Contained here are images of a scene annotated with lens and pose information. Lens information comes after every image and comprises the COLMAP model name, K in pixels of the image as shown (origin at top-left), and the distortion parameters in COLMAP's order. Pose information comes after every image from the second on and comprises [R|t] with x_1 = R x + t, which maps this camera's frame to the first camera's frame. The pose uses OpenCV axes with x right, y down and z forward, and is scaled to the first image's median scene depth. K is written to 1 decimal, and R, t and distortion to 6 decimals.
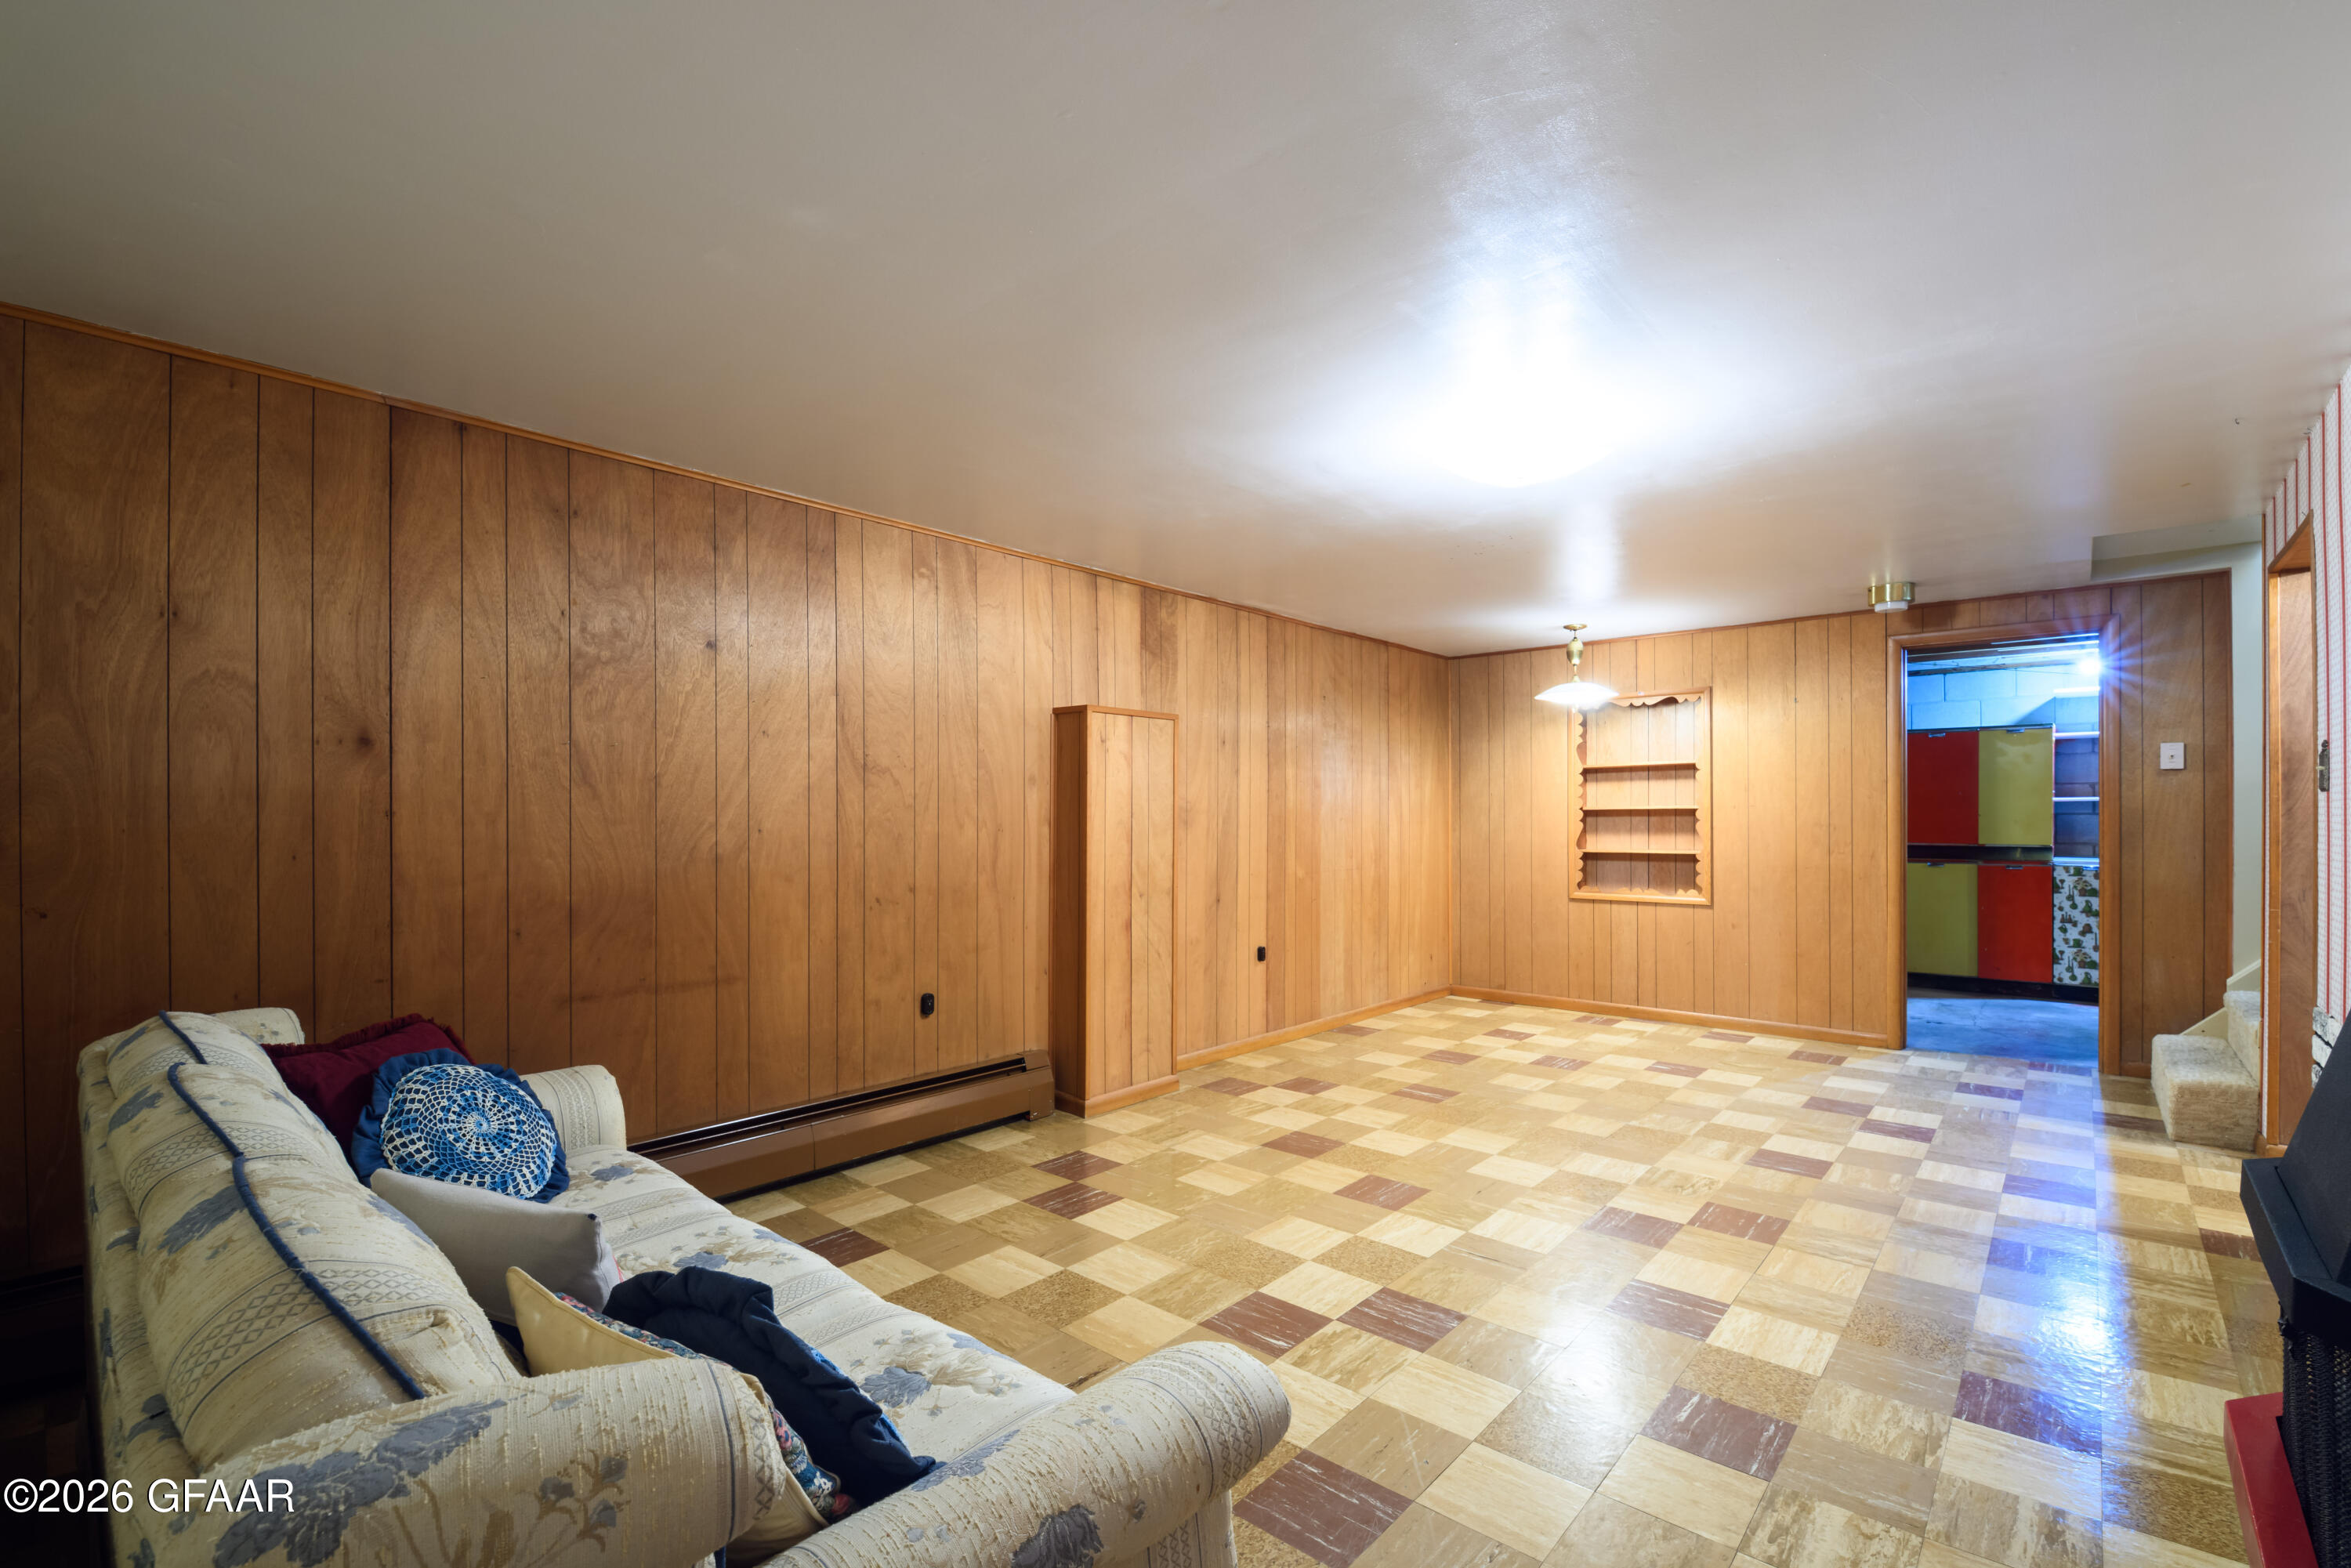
lens RADIAL K [[1032.7, 0, 1178.9], [0, 1032.7, 817.1], [0, 0, 1]] dist [-0.009309, -0.004560]
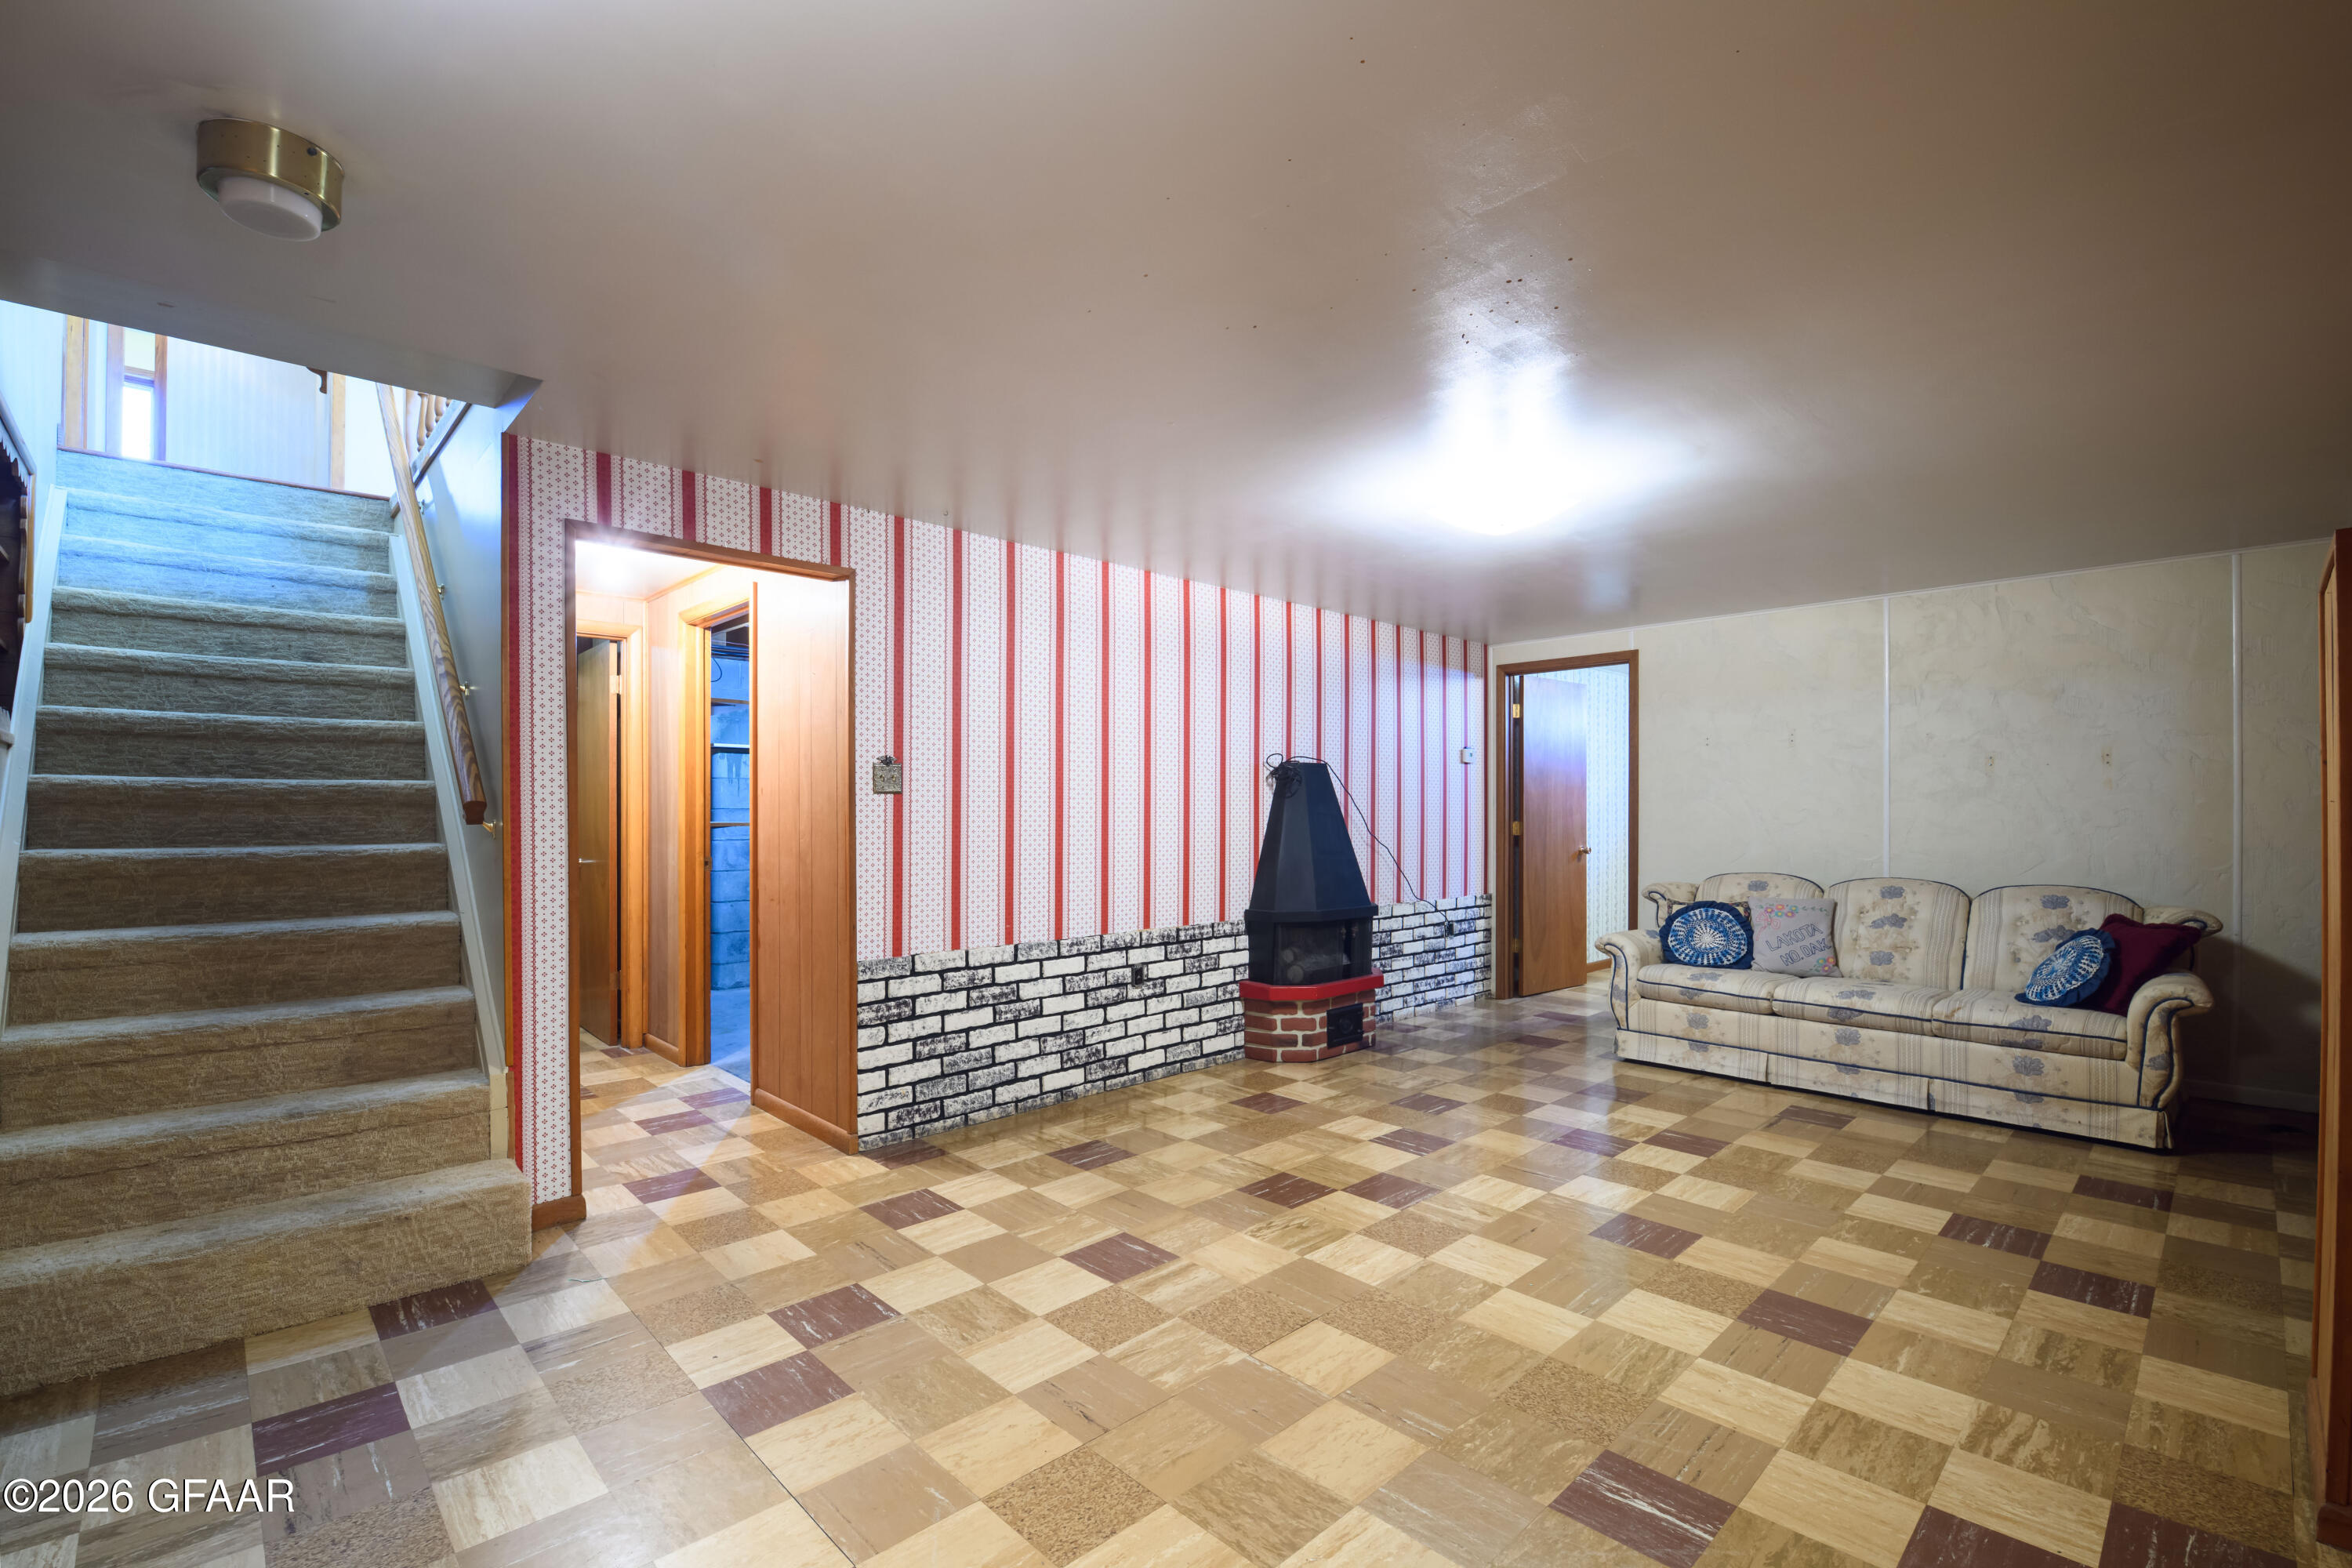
lens RADIAL K [[1033.2, 0, 1184.2], [0, 1033.2, 799.1], [0, 0, 1]] dist [-0.009309, -0.004560]
pose [[-0.996799, 0.003061, 0.079892, 0.450618], [0.002310, 0.999952, -0.009486, -0.002324], [-0.079917, -0.009271, -0.996758, 1.658854]]
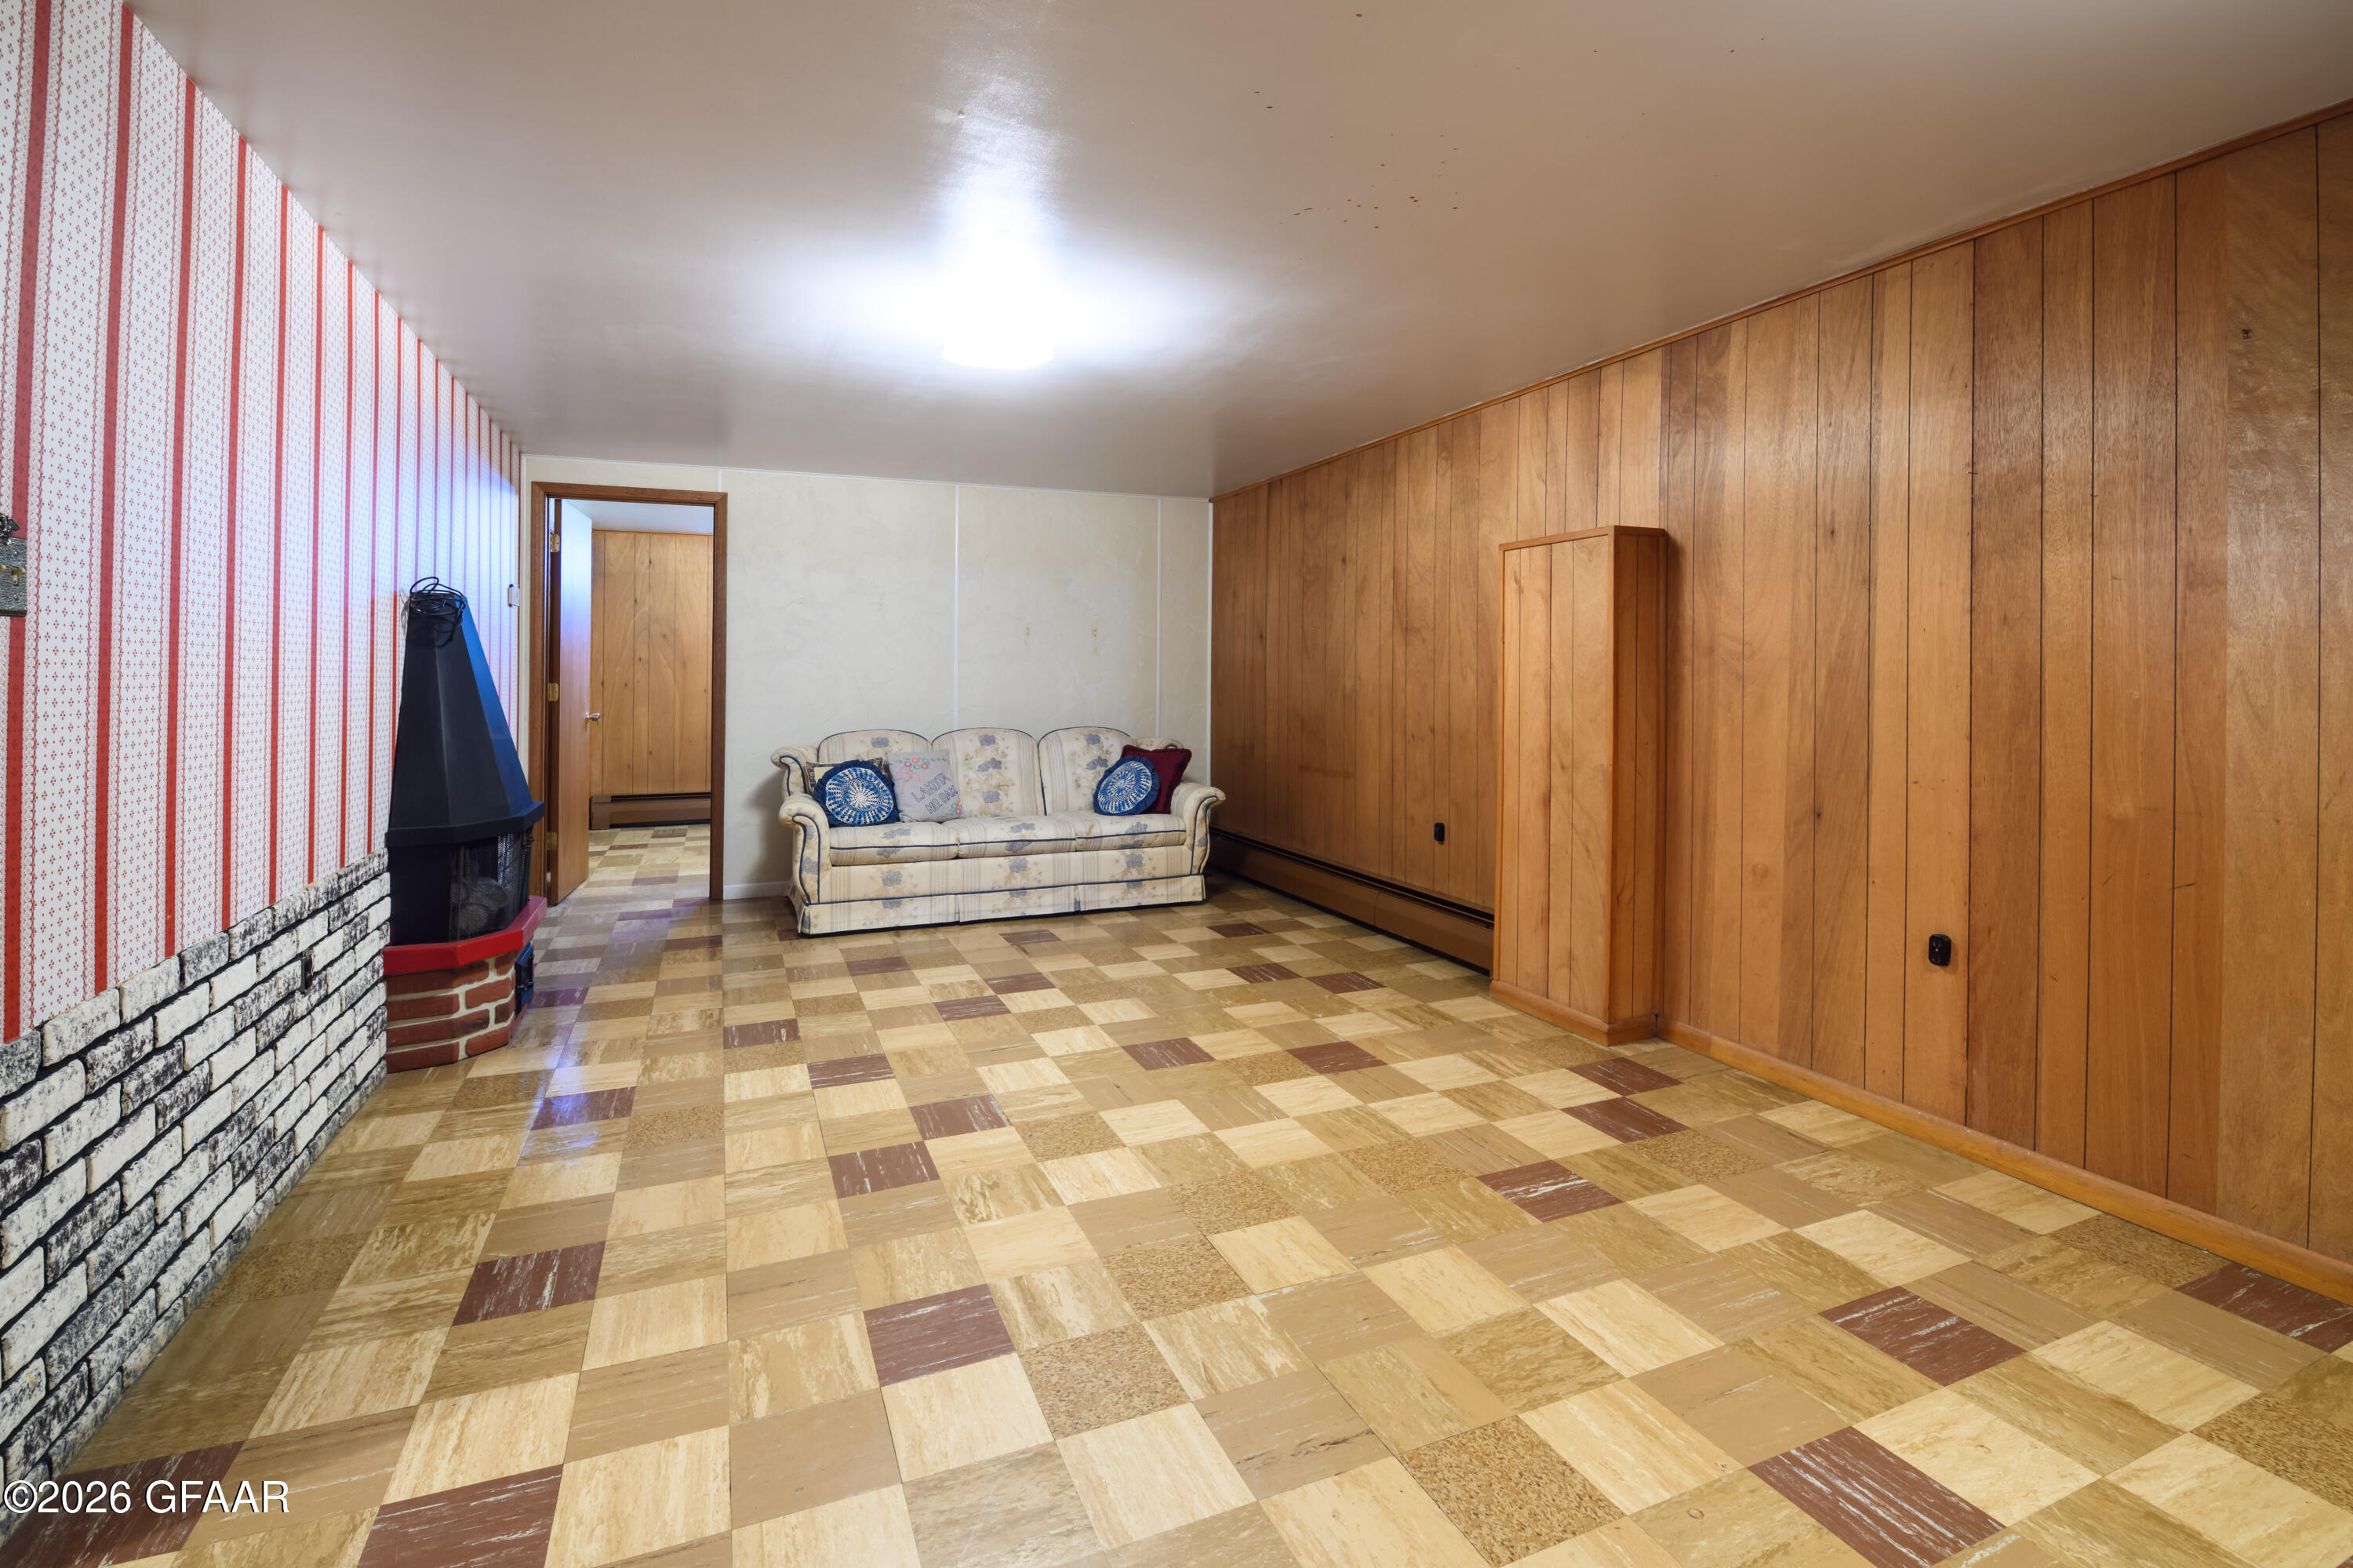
lens RADIAL K [[1085.7, 0, 1180.3], [0, 1085.7, 664.9], [0, 0, 1]] dist [-0.003902, -0.001303]
pose [[-0.430352, -0.005307, -0.902645, 0.969150], [-0.000966, 0.999985, -0.005419, 0.002153], [0.902660, -0.001460, -0.430351, 1.257811]]
